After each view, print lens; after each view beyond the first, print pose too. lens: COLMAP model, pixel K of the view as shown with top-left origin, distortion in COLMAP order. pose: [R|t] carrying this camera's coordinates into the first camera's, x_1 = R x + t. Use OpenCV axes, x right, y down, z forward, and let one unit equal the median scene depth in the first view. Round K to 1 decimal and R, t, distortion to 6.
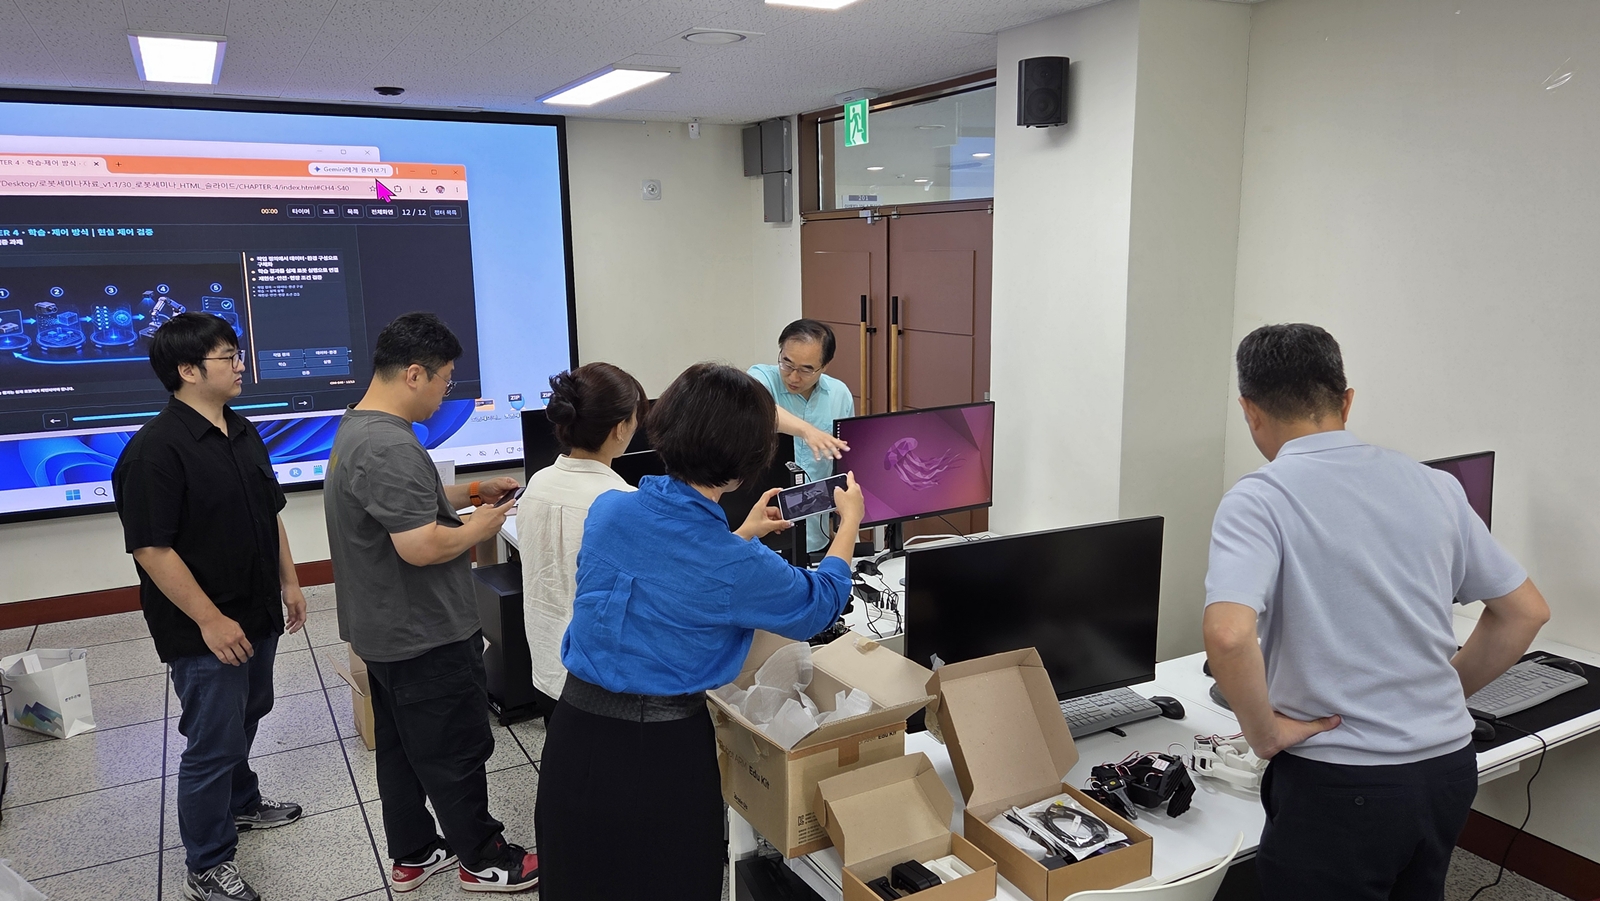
lens RADIAL K [[1091.5, 0, 800.0], [0, 1091.5, 450.5], [0, 0, 1]] dist [-0.002683, -0.000570]
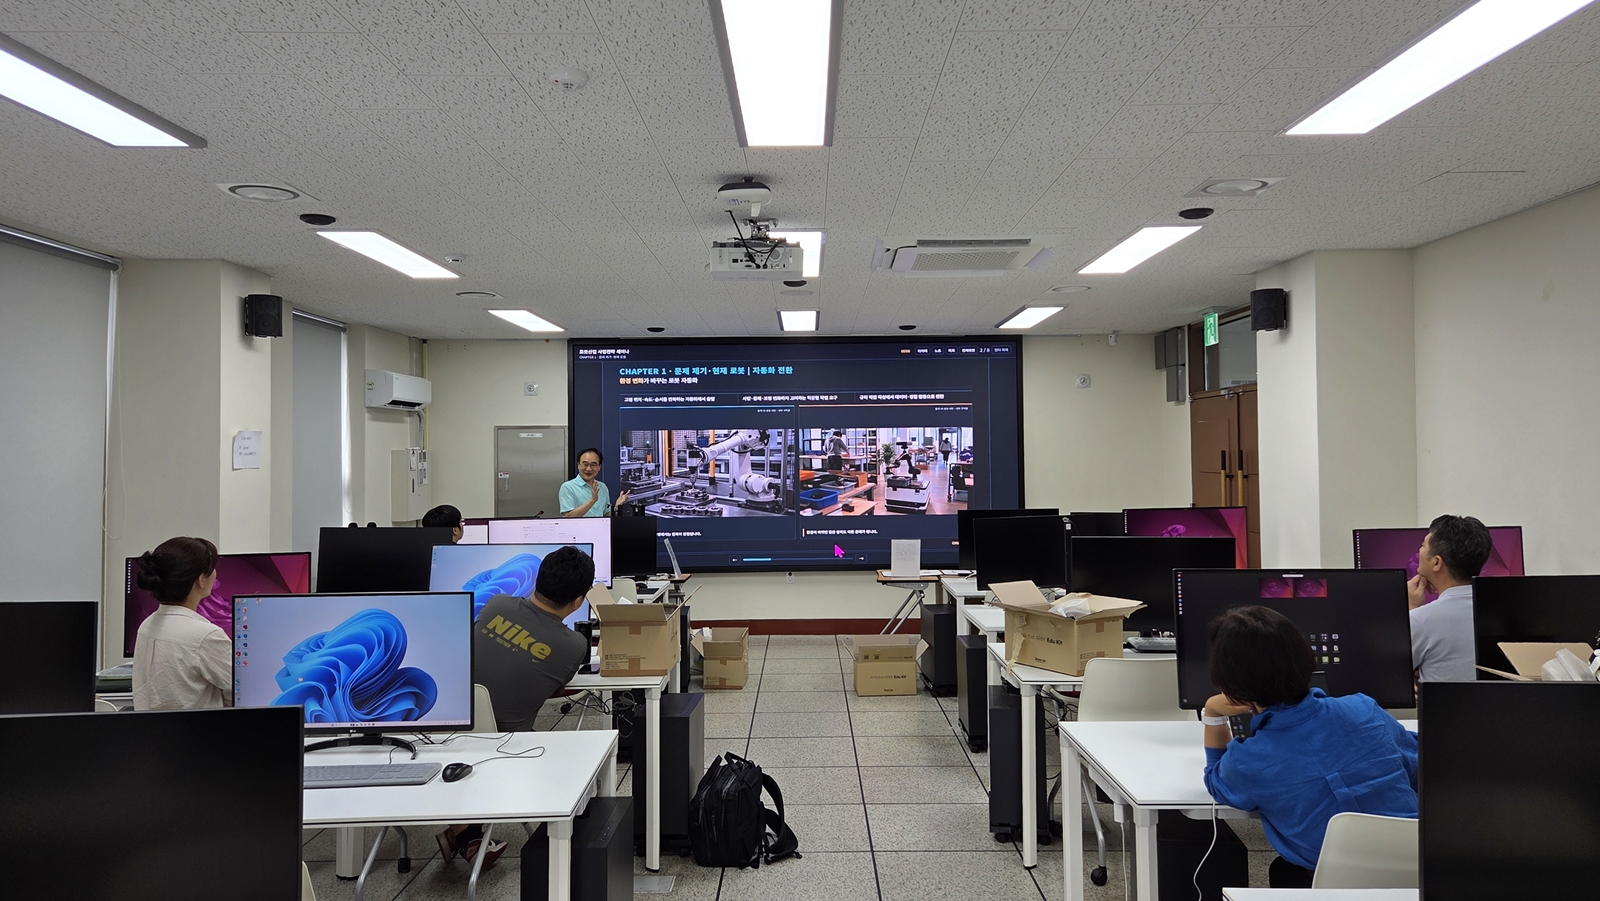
lens RADIAL K [[1091.5, 0, 800.0], [0, 1091.5, 450.5], [0, 0, 1]] dist [-0.002683, -0.000570]
pose [[0.875738, 0.005085, -0.482760, 0.262451], [-0.092134, 0.983327, -0.156776, 0.124485], [0.473914, 0.181773, 0.861605, -0.442134]]
